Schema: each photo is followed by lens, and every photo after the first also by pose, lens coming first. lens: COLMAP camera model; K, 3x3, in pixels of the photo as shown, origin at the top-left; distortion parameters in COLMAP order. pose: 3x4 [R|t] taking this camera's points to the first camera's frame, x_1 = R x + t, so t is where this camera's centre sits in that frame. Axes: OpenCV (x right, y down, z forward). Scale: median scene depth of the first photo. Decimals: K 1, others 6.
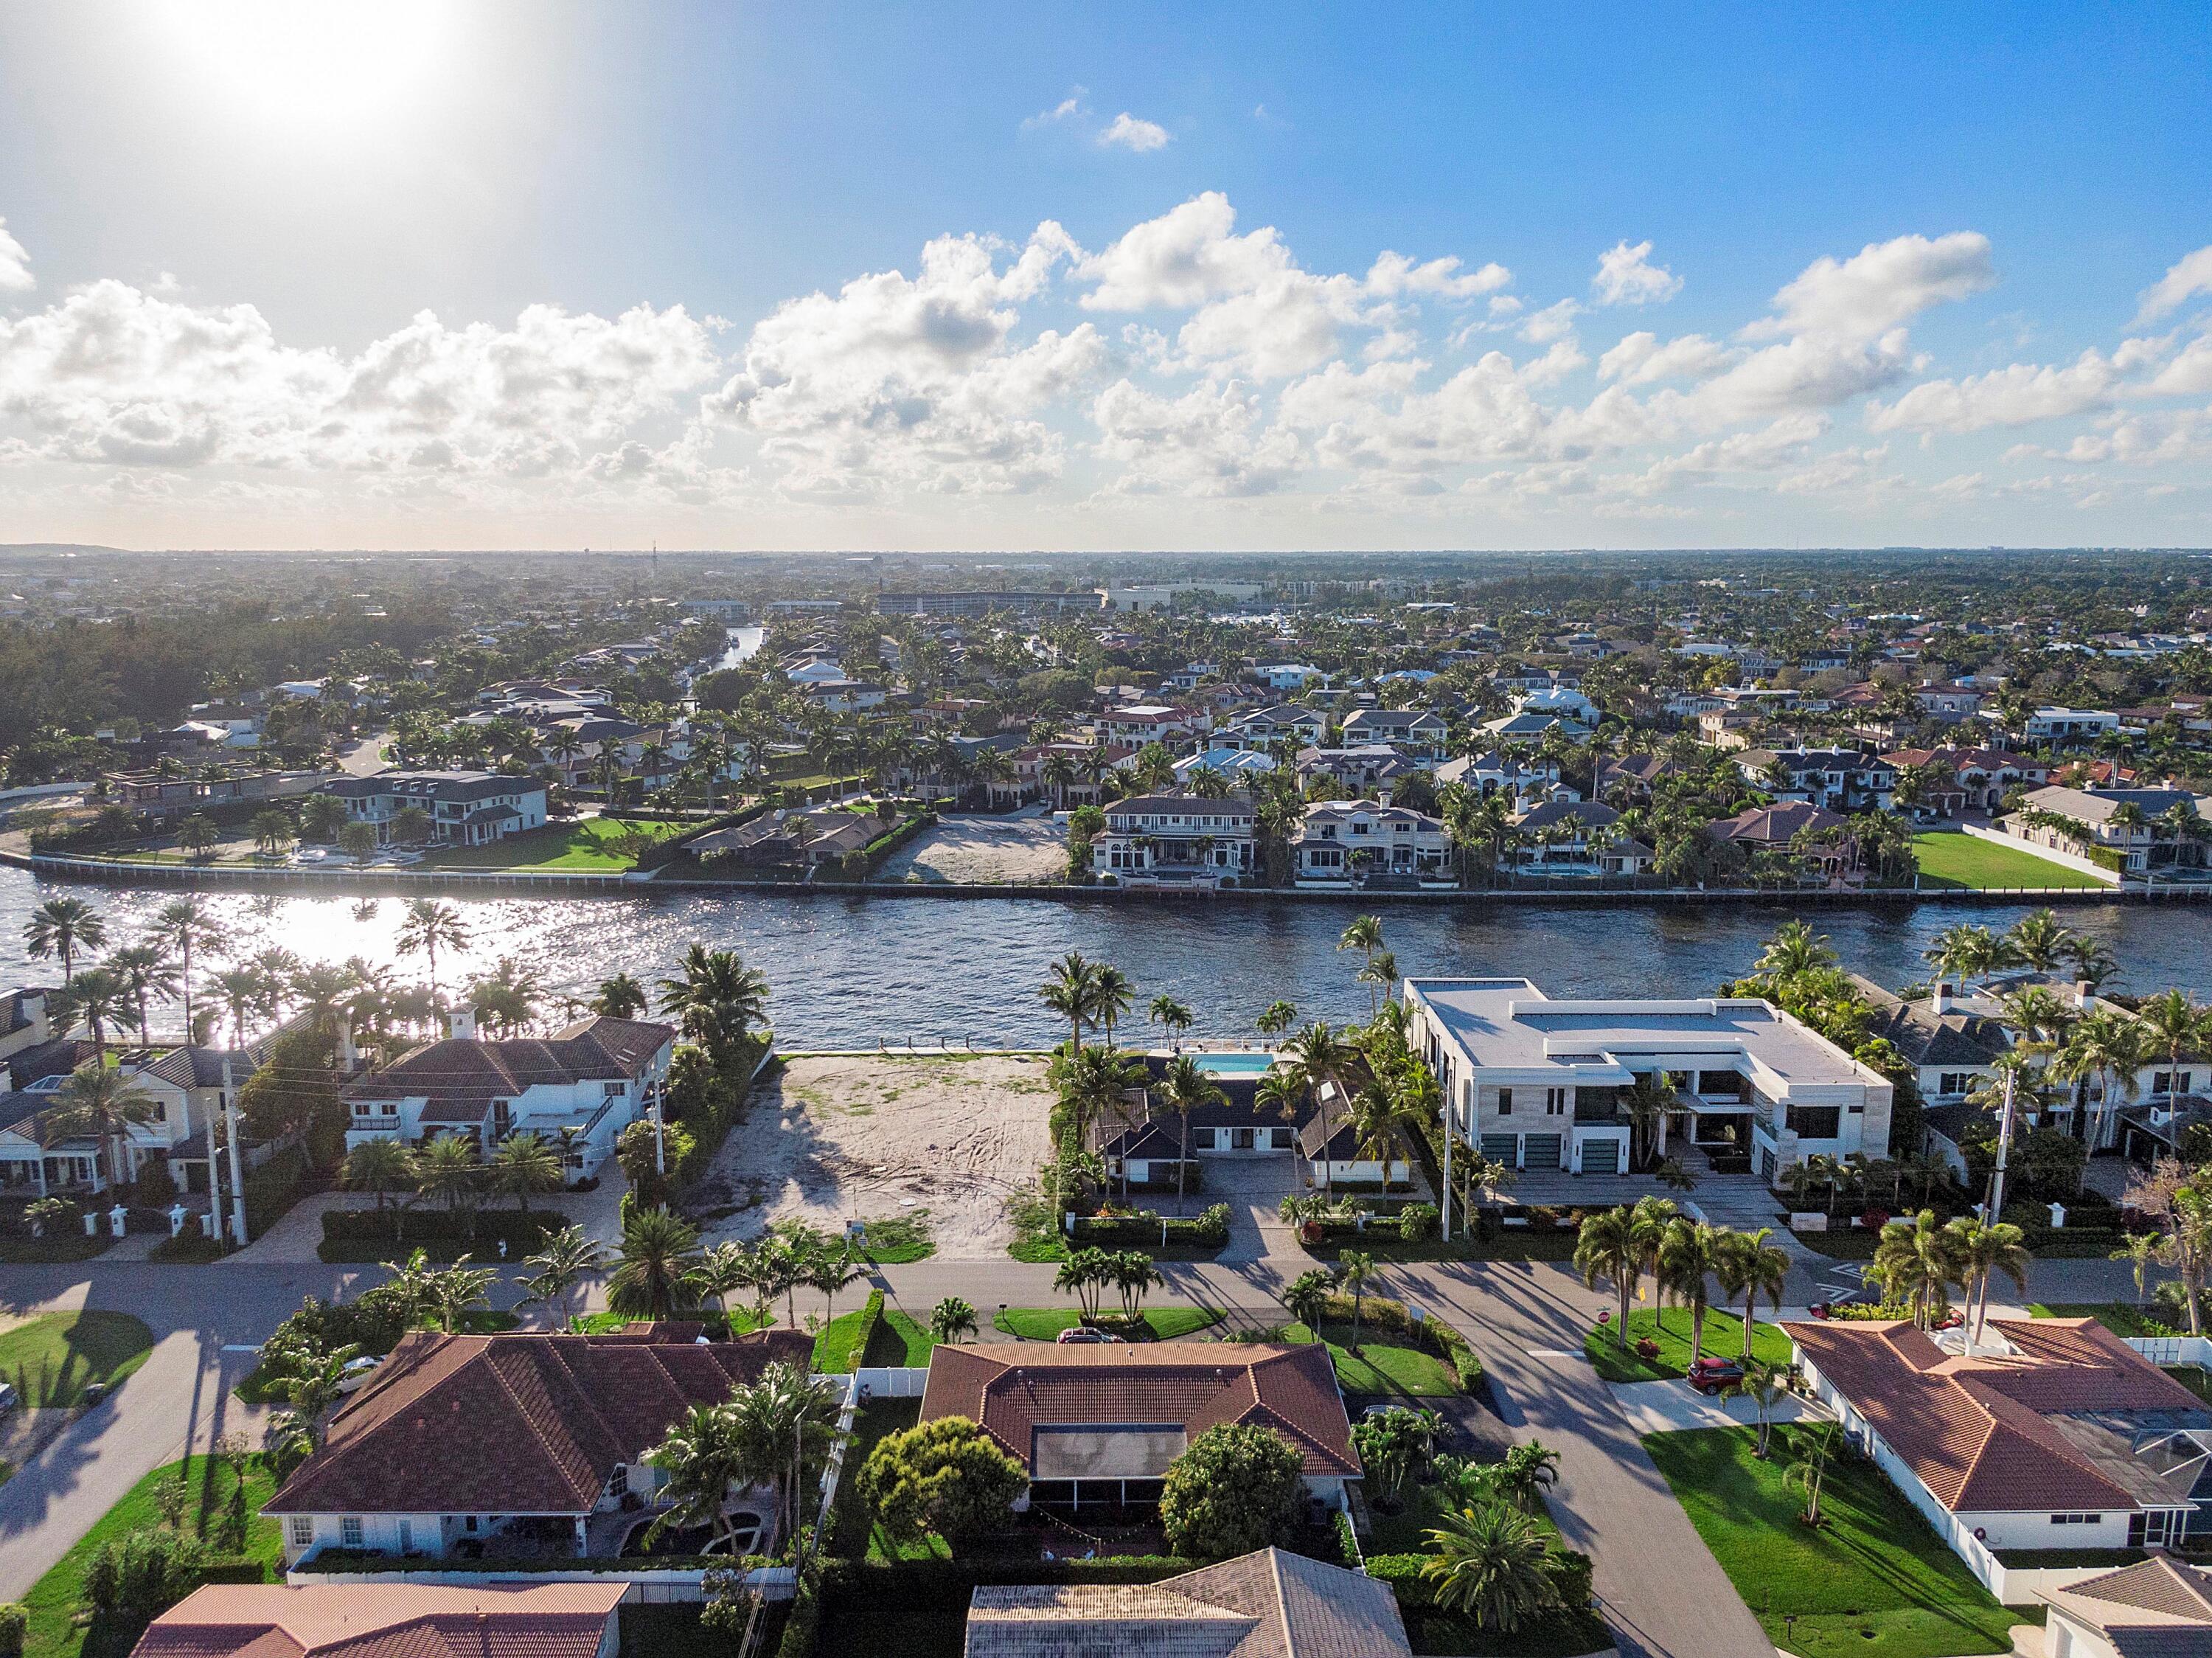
lens RADIAL K [[1518.7, 0, 1106.0], [0, 1518.7, 829.0], [0, 0, 1]] dist [0.053977, -0.120164]
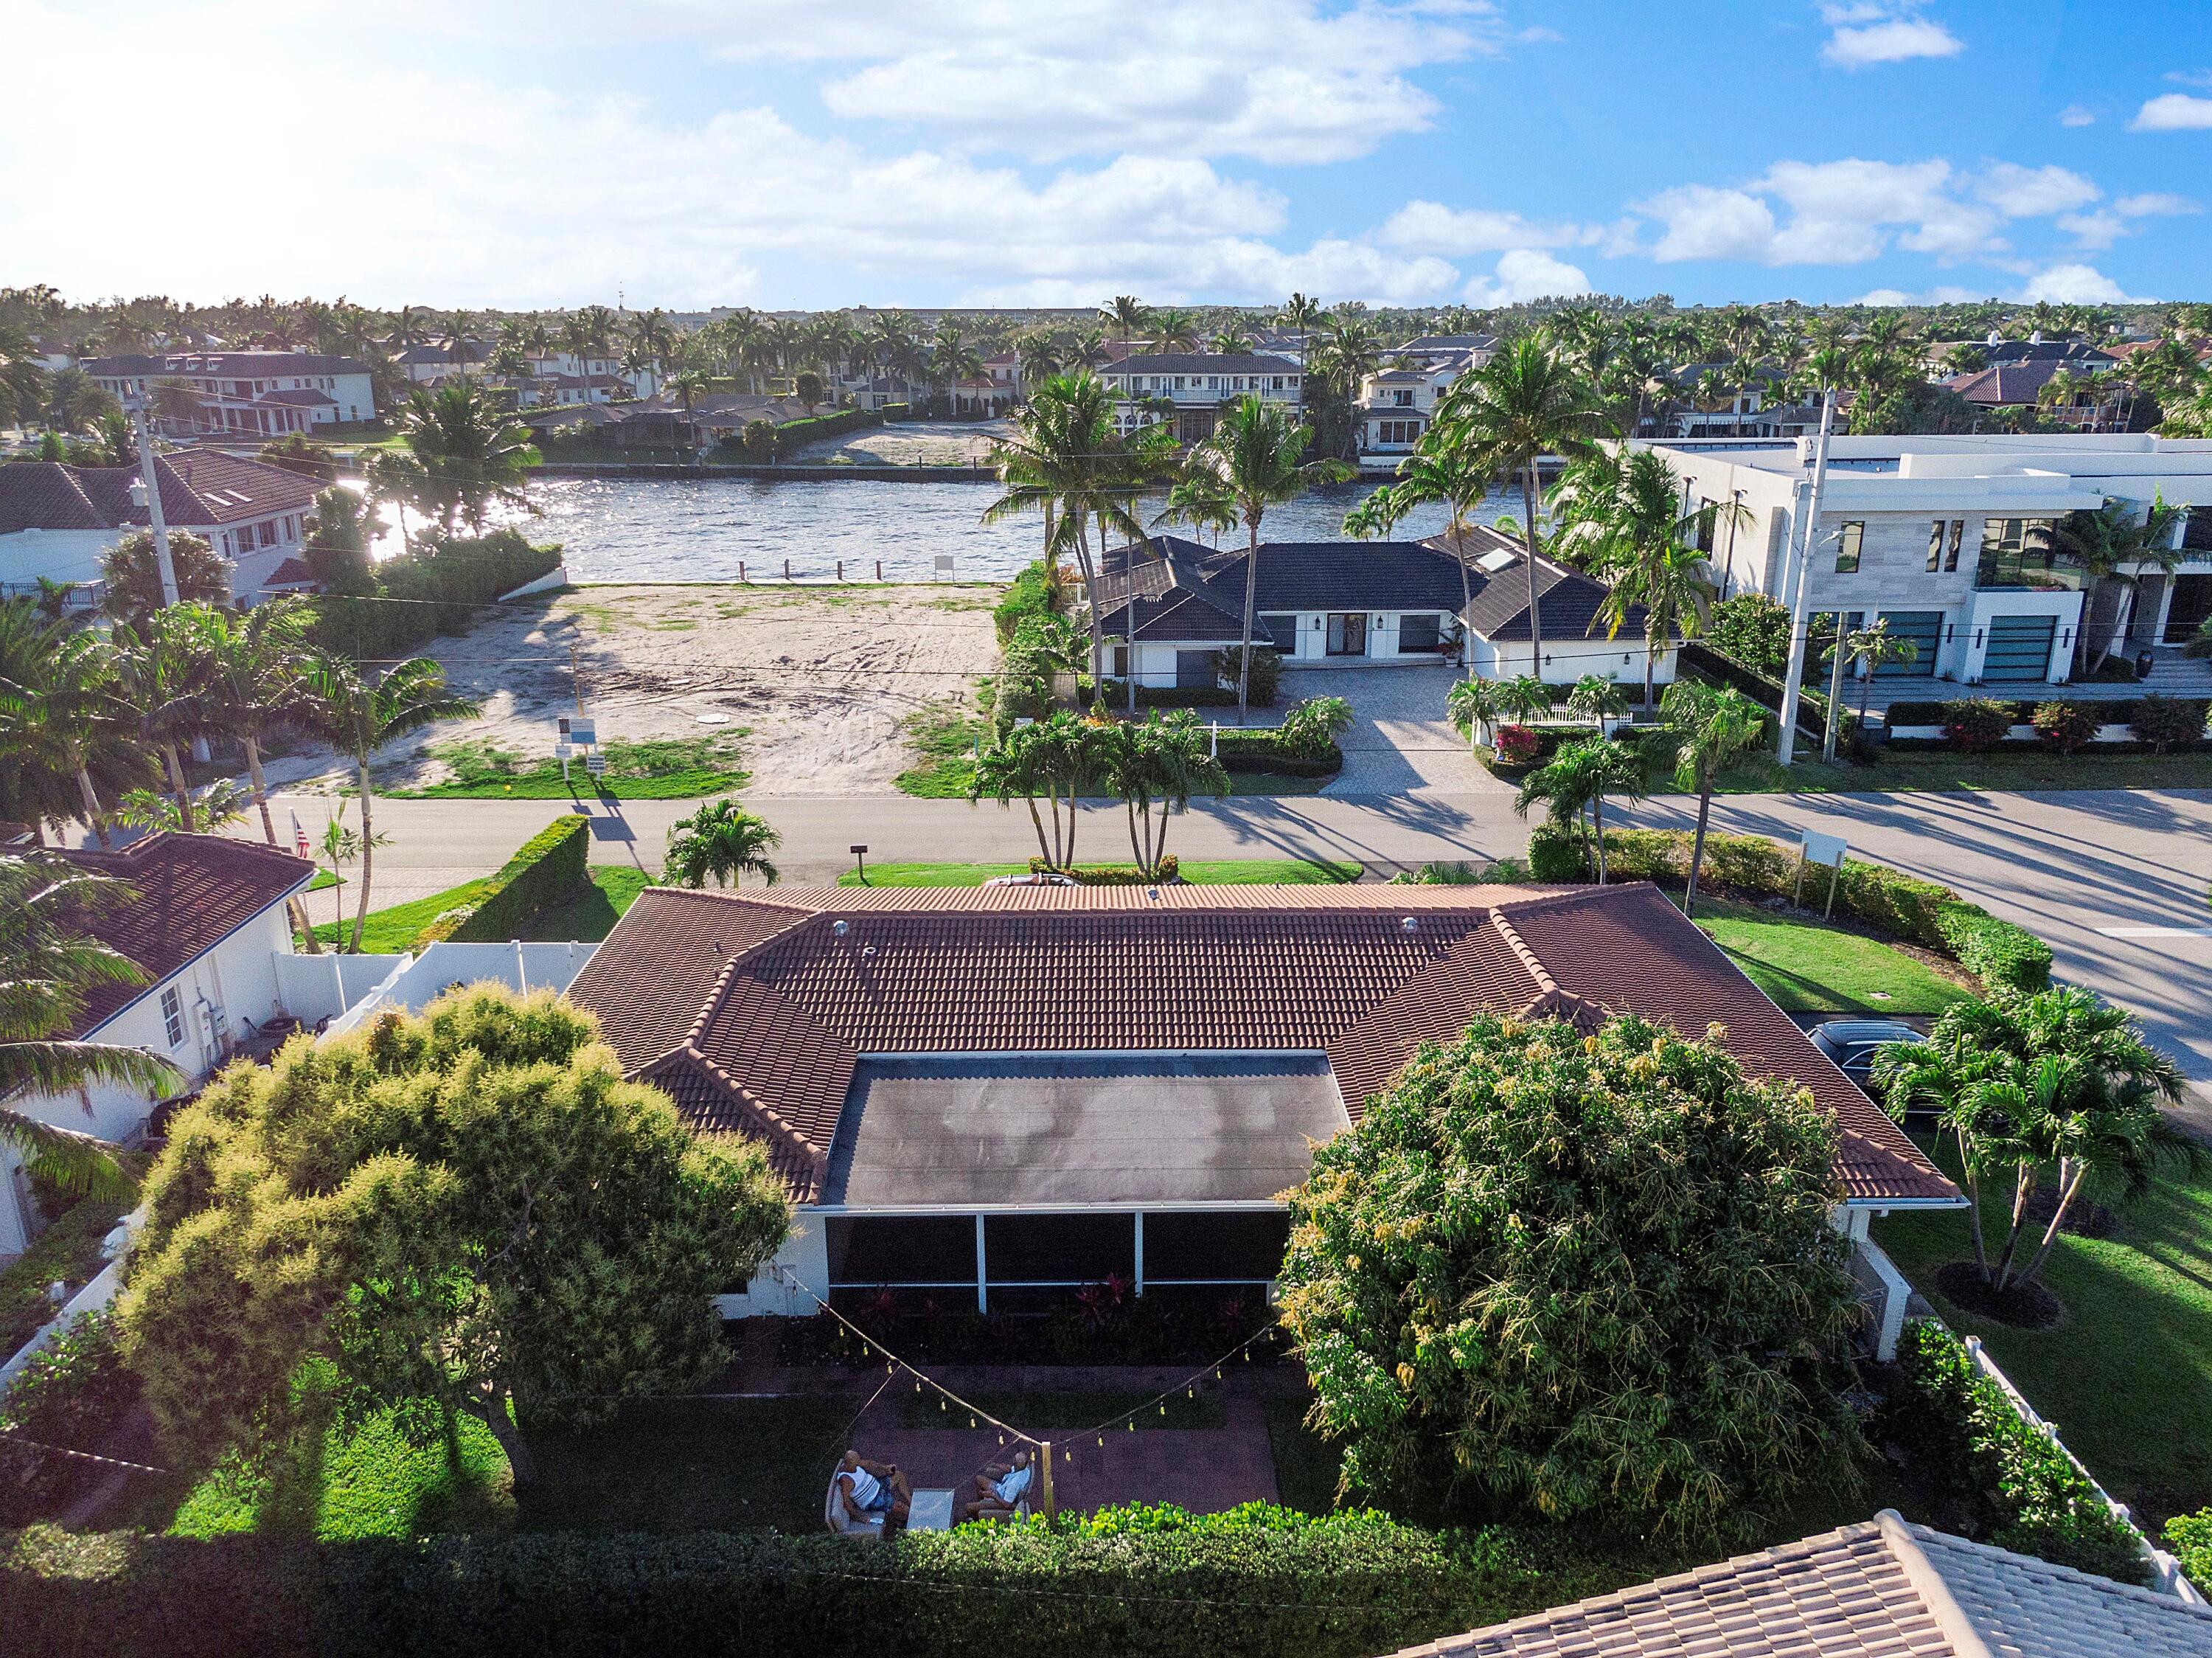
lens RADIAL K [[1518.7, 0, 1106.0], [0, 1518.7, 829.0], [0, 0, 1]] dist [0.053977, -0.120164]
pose [[0.999999, -0.001439, 0.000347, 0.003494], [0.001374, 0.989627, 0.143655, 0.221832], [-0.000550, -0.143654, 0.989628, 0.514425]]
